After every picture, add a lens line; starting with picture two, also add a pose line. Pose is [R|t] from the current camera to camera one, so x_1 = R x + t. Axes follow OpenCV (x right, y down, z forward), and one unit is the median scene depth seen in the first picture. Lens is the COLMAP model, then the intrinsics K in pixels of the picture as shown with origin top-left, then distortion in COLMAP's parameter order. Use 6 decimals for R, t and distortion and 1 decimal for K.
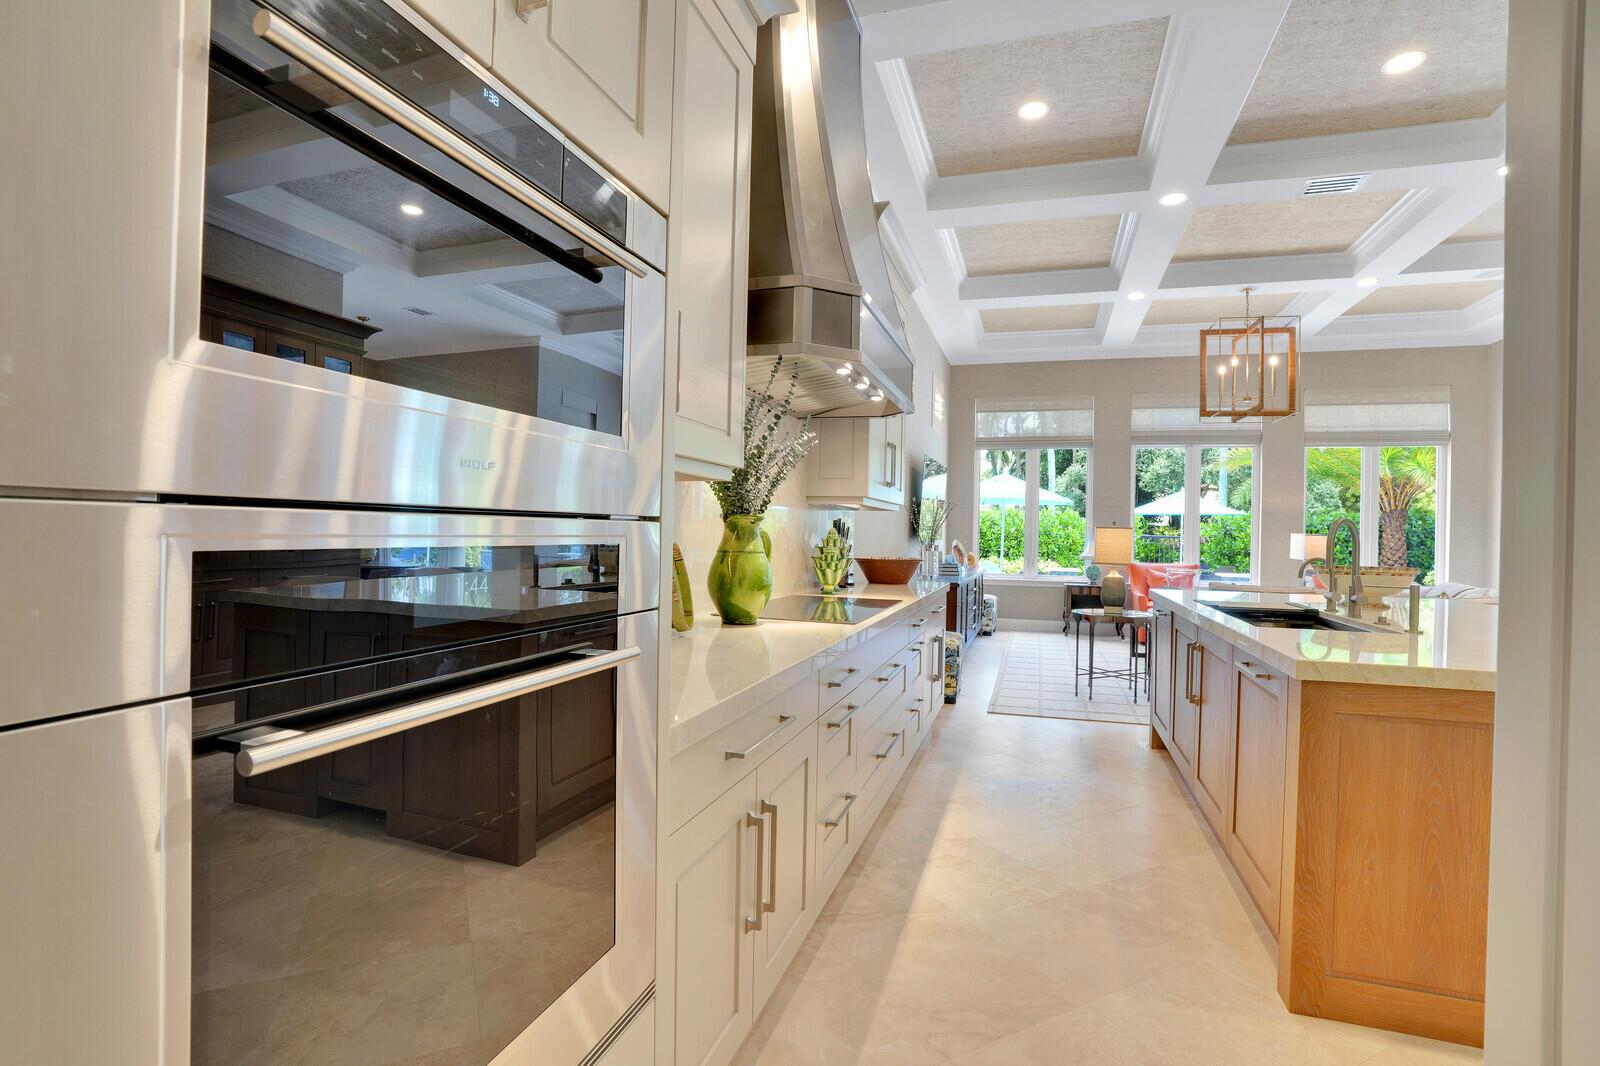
lens RADIAL K [[744.2, 0, 798.7], [0, 744.2, 533.5], [0, 0, 1]] dist [-0.073552, 0.029219]
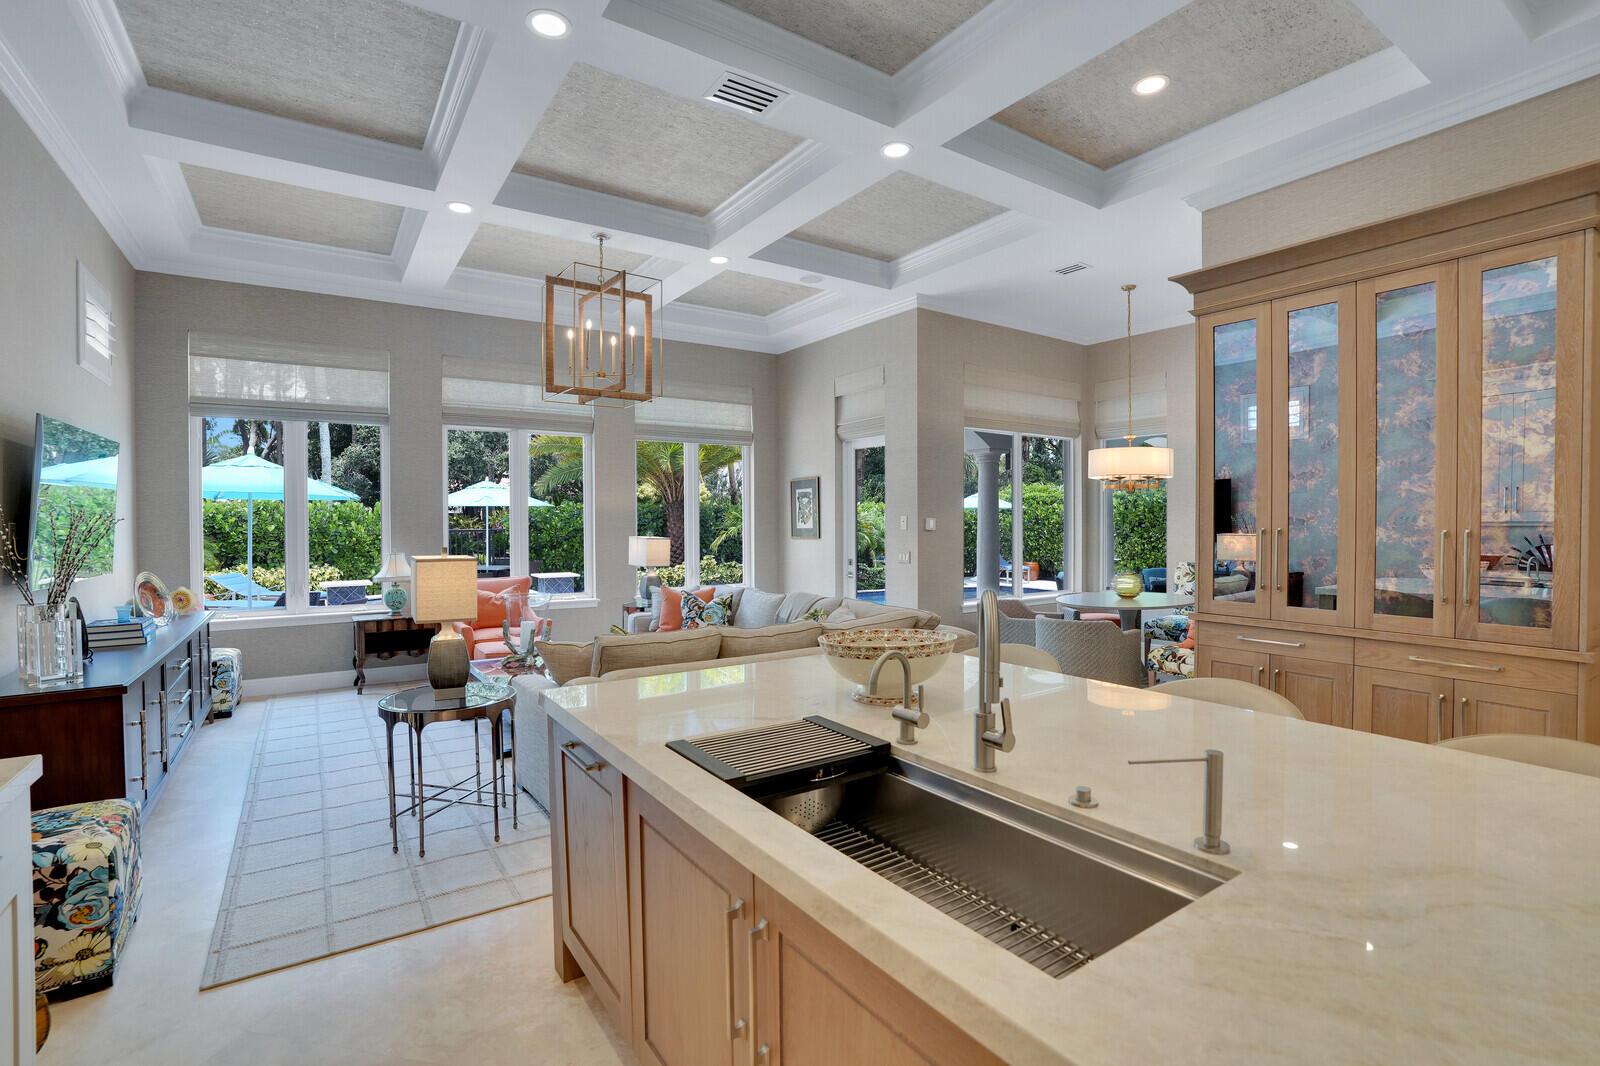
lens RADIAL K [[744.2, 0, 798.7], [0, 744.2, 533.5], [0, 0, 1]] dist [-0.073552, 0.029219]
pose [[0.615995, -0.036390, 0.786909, 0.106540], [0.018462, 0.999325, 0.031760, -0.032899], [-0.787534, -0.005036, 0.616251, 0.315825]]
